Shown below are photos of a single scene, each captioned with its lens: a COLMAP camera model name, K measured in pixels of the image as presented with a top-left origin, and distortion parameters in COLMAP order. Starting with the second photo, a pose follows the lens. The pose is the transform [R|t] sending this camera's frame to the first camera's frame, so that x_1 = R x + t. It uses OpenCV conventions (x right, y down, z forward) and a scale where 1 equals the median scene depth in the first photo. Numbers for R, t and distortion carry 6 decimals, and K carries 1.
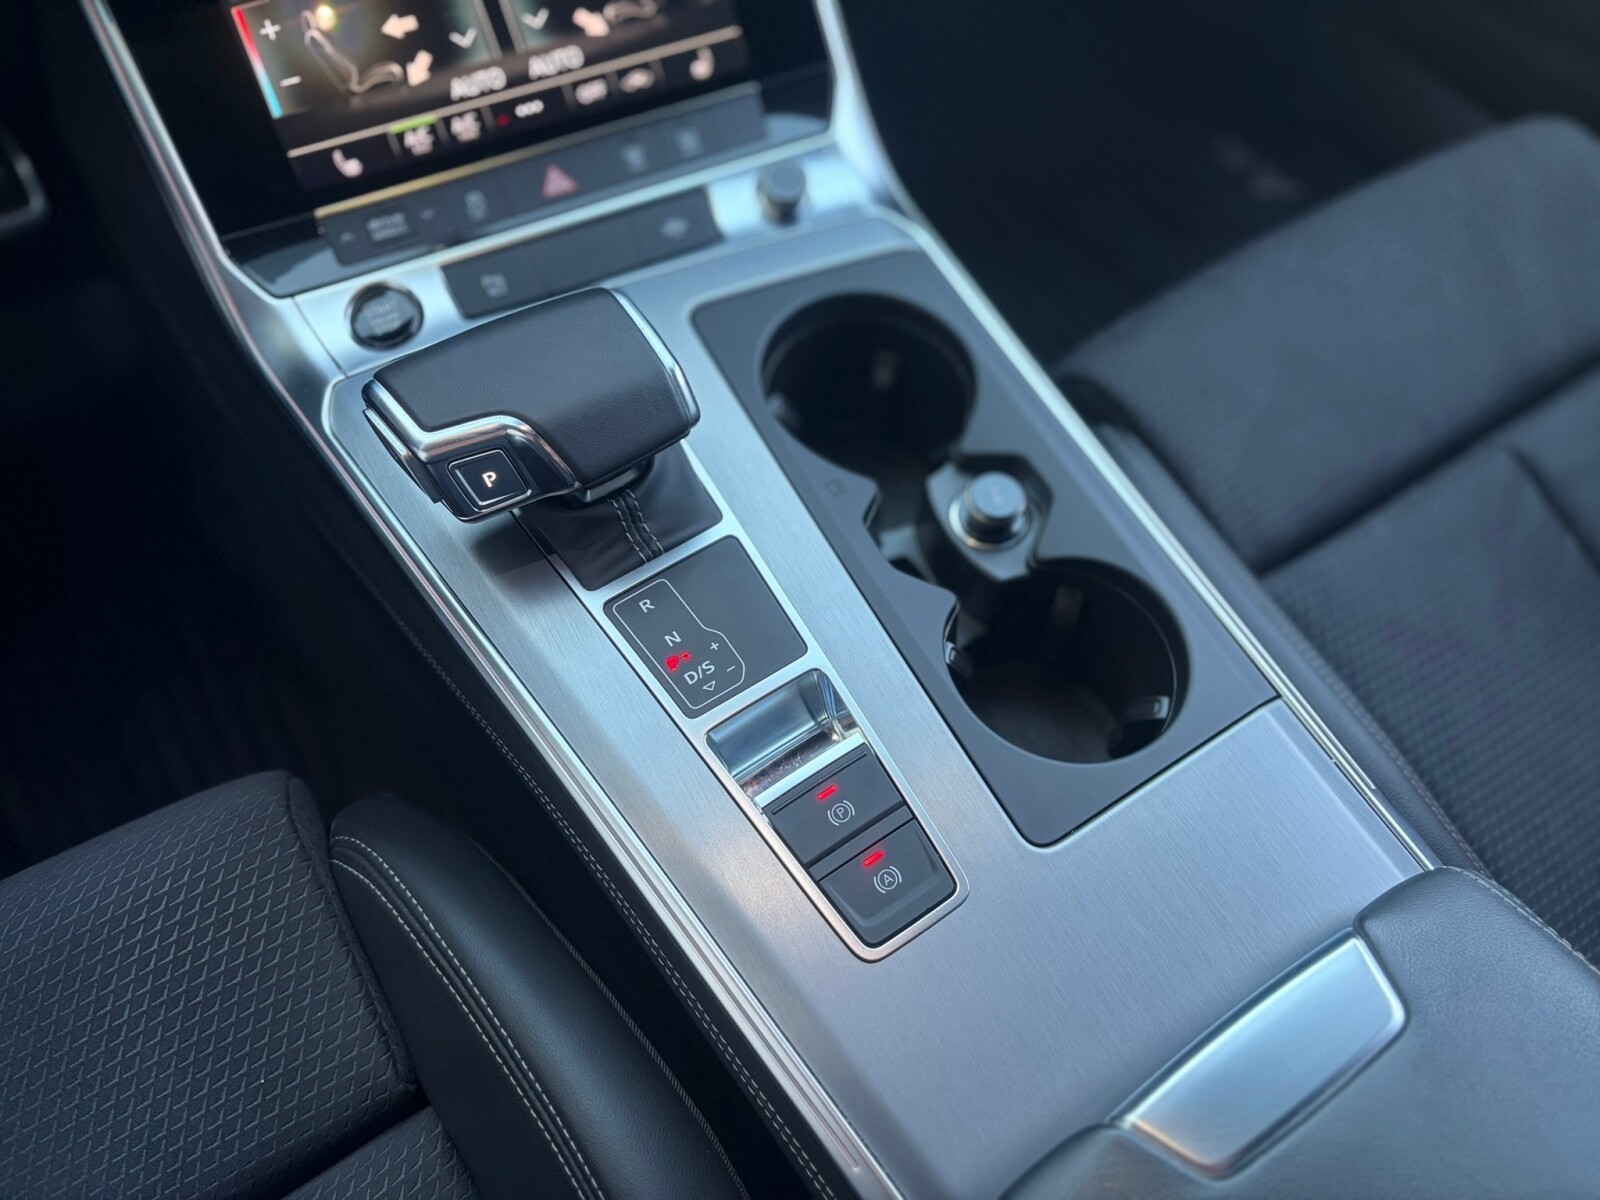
lens RADIAL K [[1210.2, 0, 797.9], [0, 1210.2, 603.1], [0, 0, 1]] dist [0.048625, -0.061830]
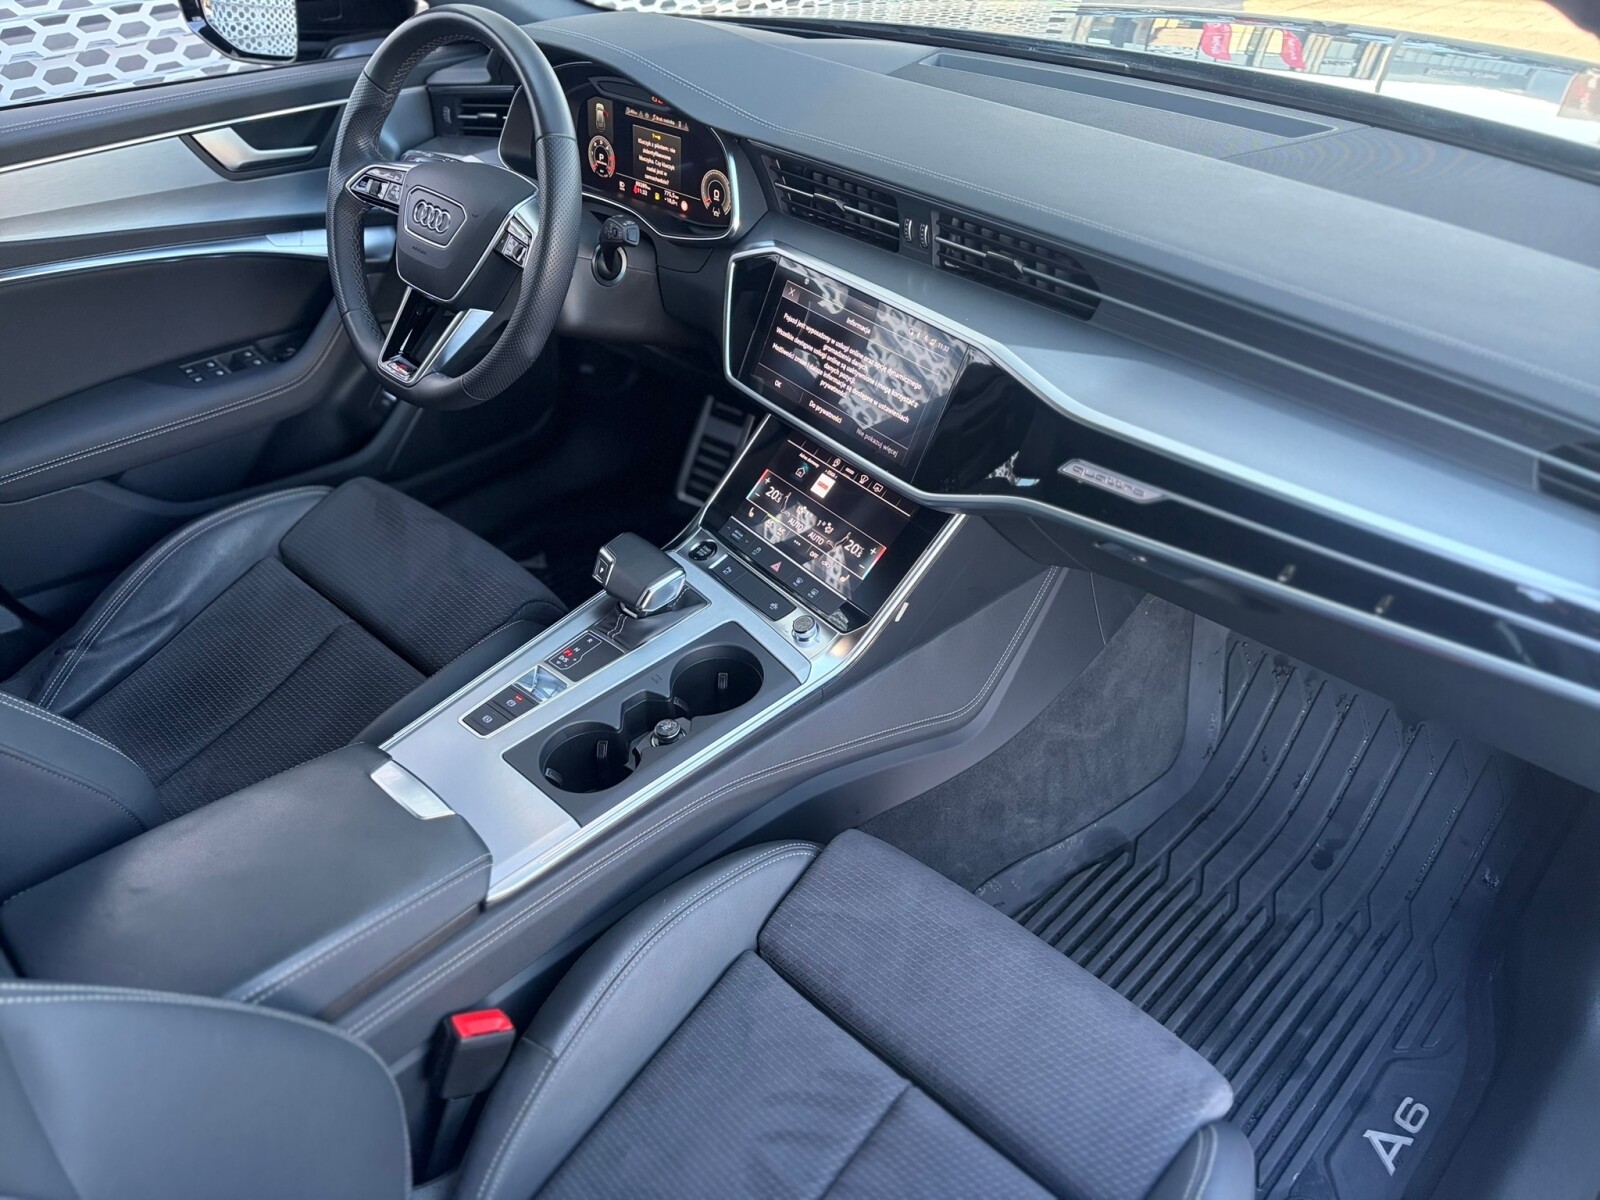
lens RADIAL K [[1210.2, 0, 801.8], [0, 1210.2, 619.1], [0, 0, 1]] dist [0.048625, -0.061830]
pose [[0.220470, 0.579506, -0.784580, 1.807929], [-0.827687, 0.536735, 0.163859, -0.749665], [0.516069, 0.613261, 0.597984, -0.346317]]
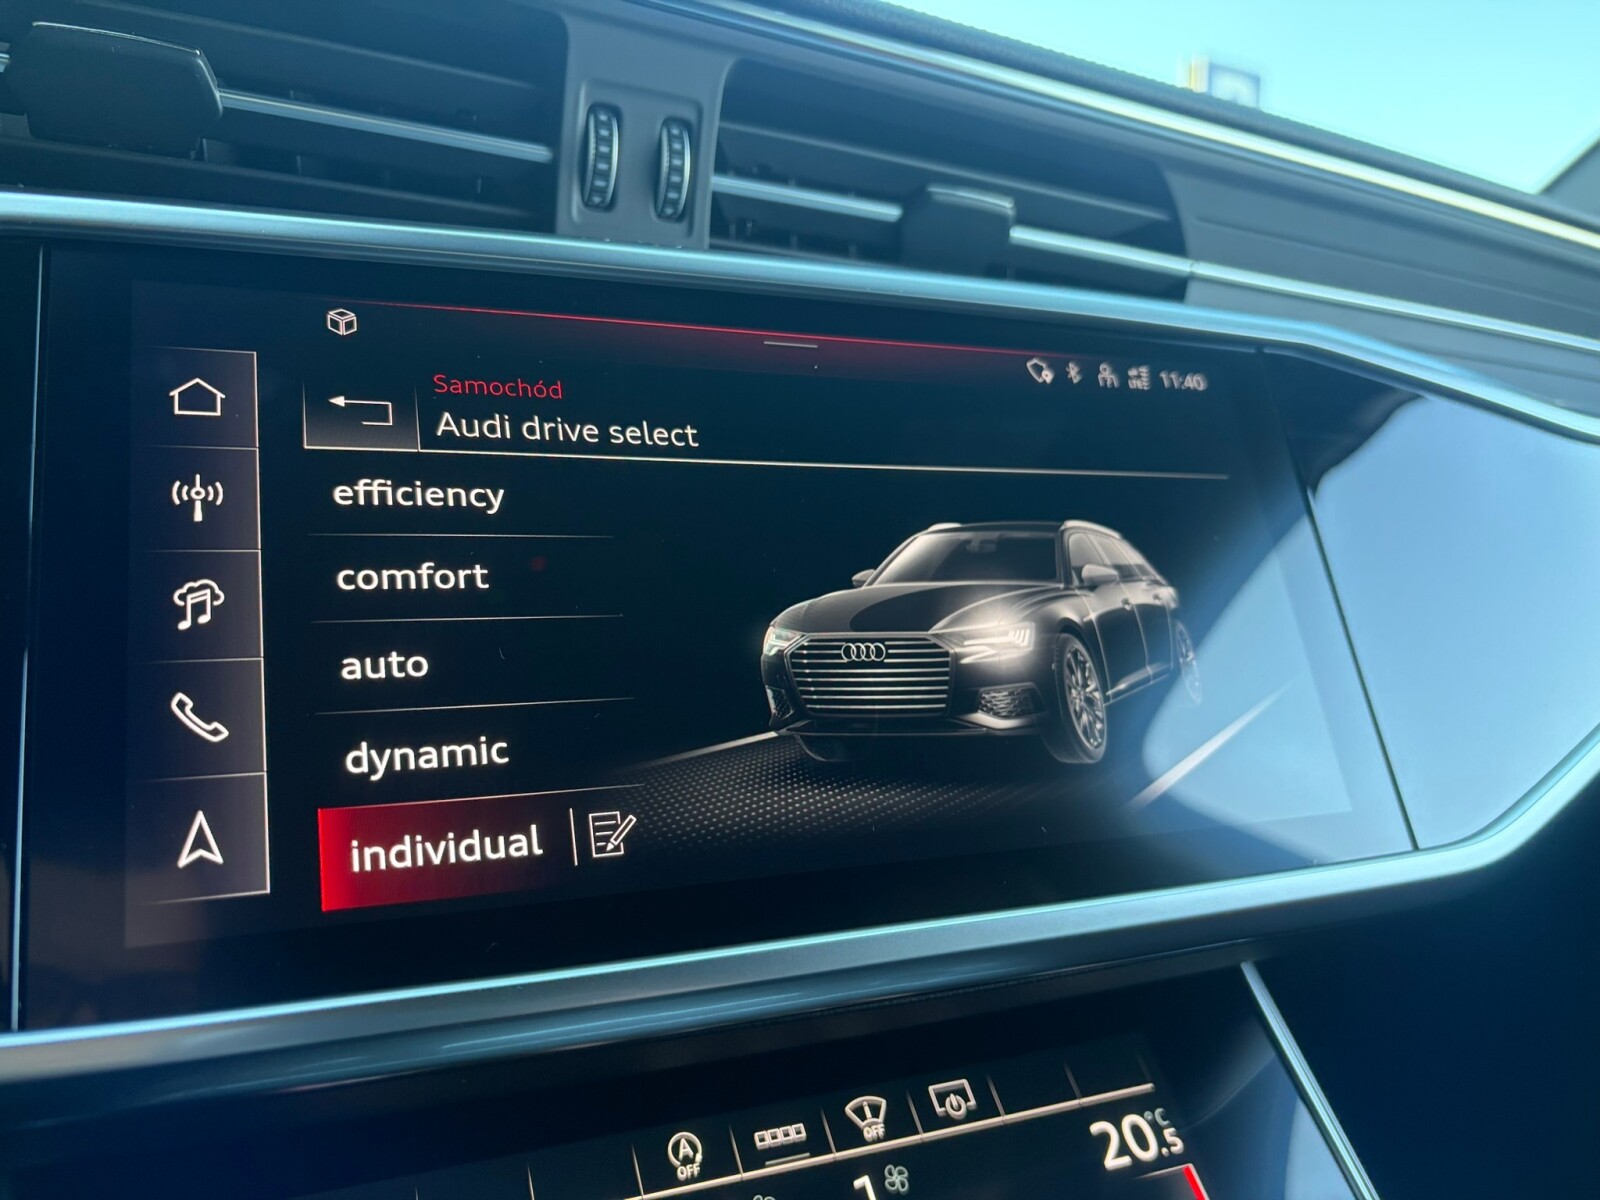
lens RADIAL K [[1251.3, 0, 790.4], [0, 1251.3, 611.8], [0, 0, 1]] dist [-0.013726, -0.004189]
pose [[0.999552, 0.026693, -0.013573, -0.279033], [-0.027041, 0.609847, -0.792058, -0.297609], [-0.012865, 0.792070, 0.610295, 0.484924]]
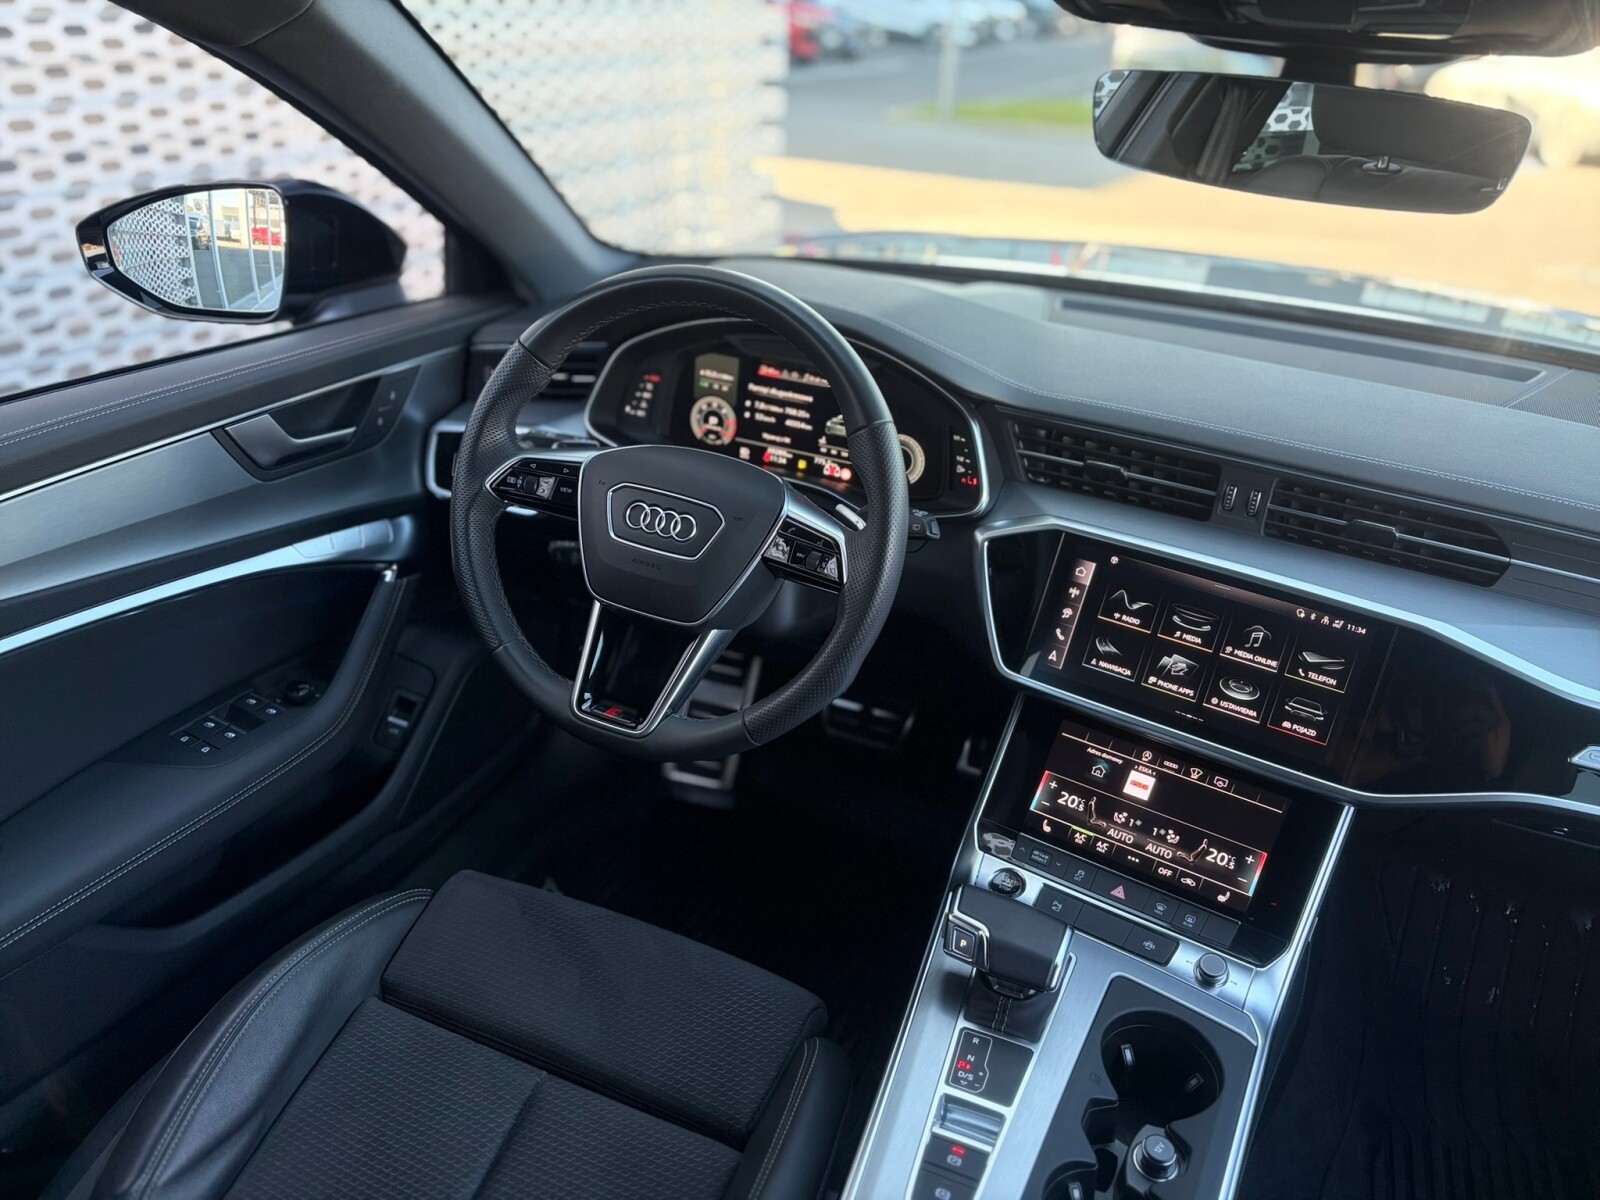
lens RADIAL K [[1210.2, 0, 800.1], [0, 1210.2, 611.4], [0, 0, 1]] dist [0.048625, -0.061830]
pose [[0.543320, 0.418914, -0.727540, 0.809244], [-0.744004, 0.641734, -0.186107, 0.124769], [0.388924, 0.642408, 0.660340, -0.850520]]
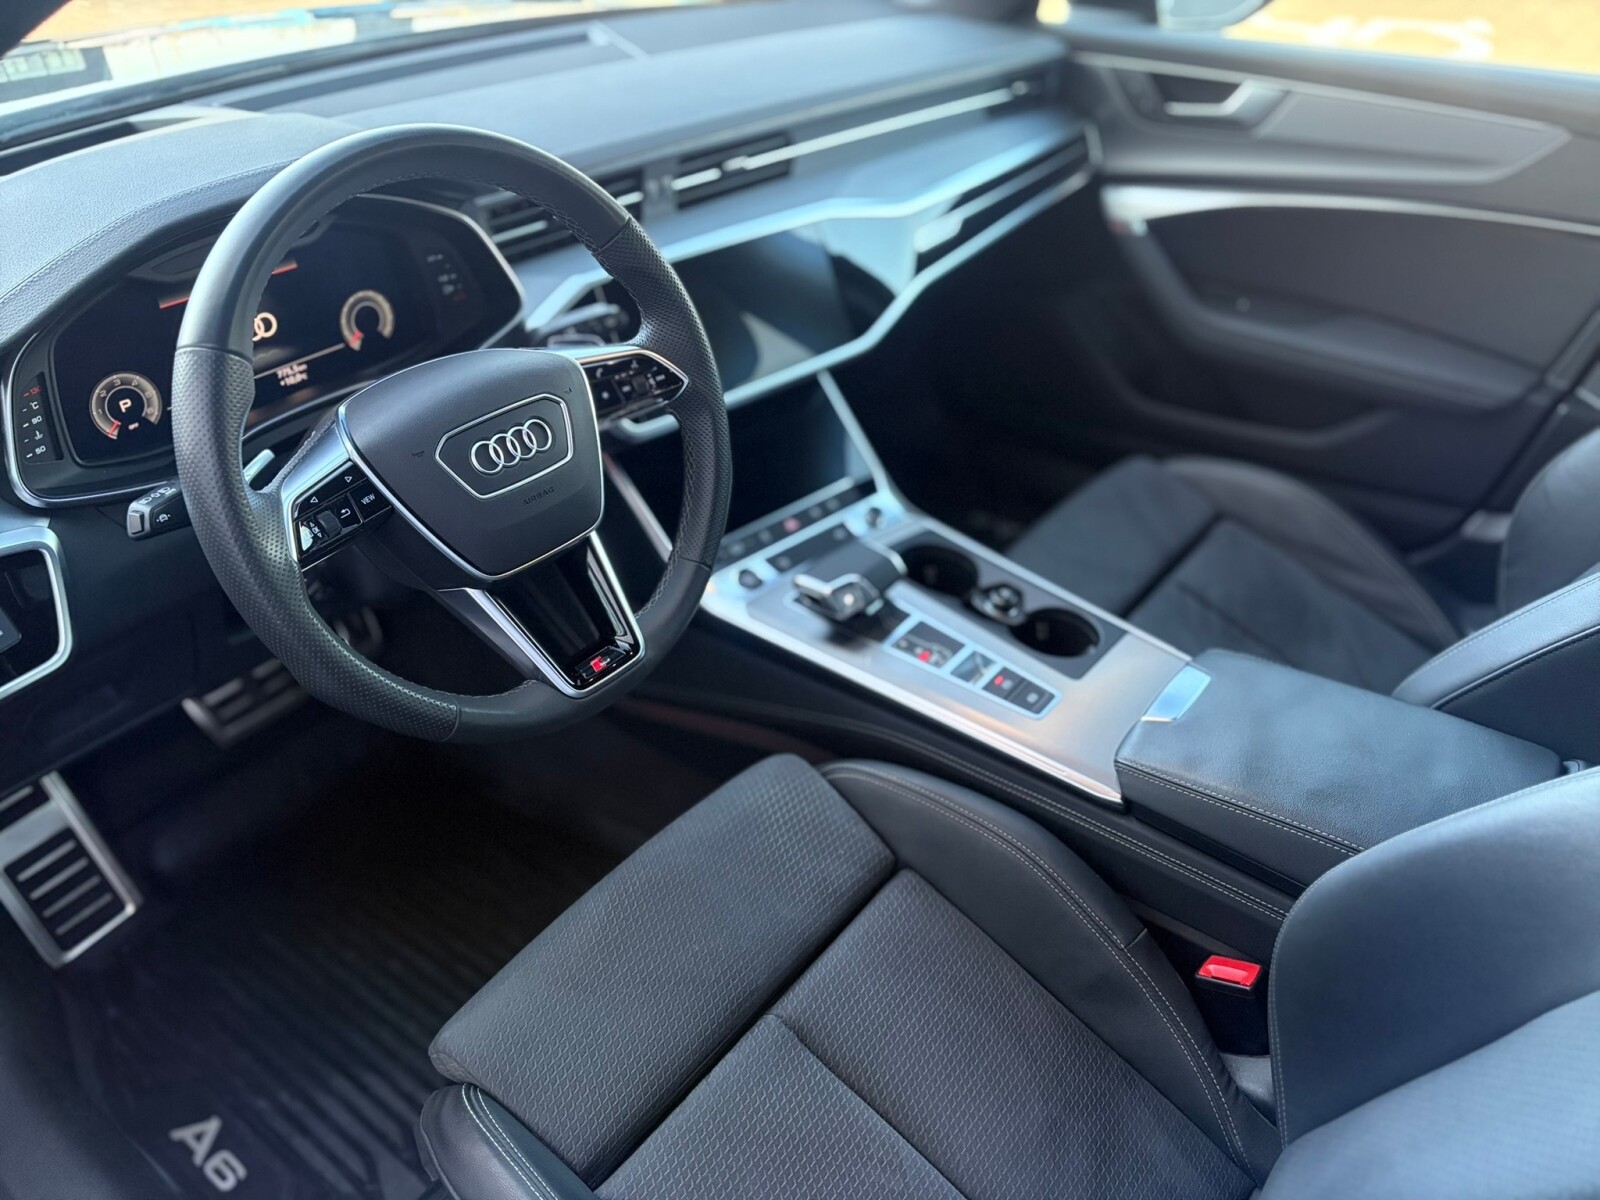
lens RADIAL K [[1210.2, 0, 803.8], [0, 1210.2, 604.3], [0, 0, 1]] dist [0.048625, -0.061830]
pose [[0.949260, -0.177998, 0.259273, -0.862301], [0.264010, 0.899005, -0.349413, 0.678934], [-0.170892, 0.400134, 0.900382, -1.164255]]
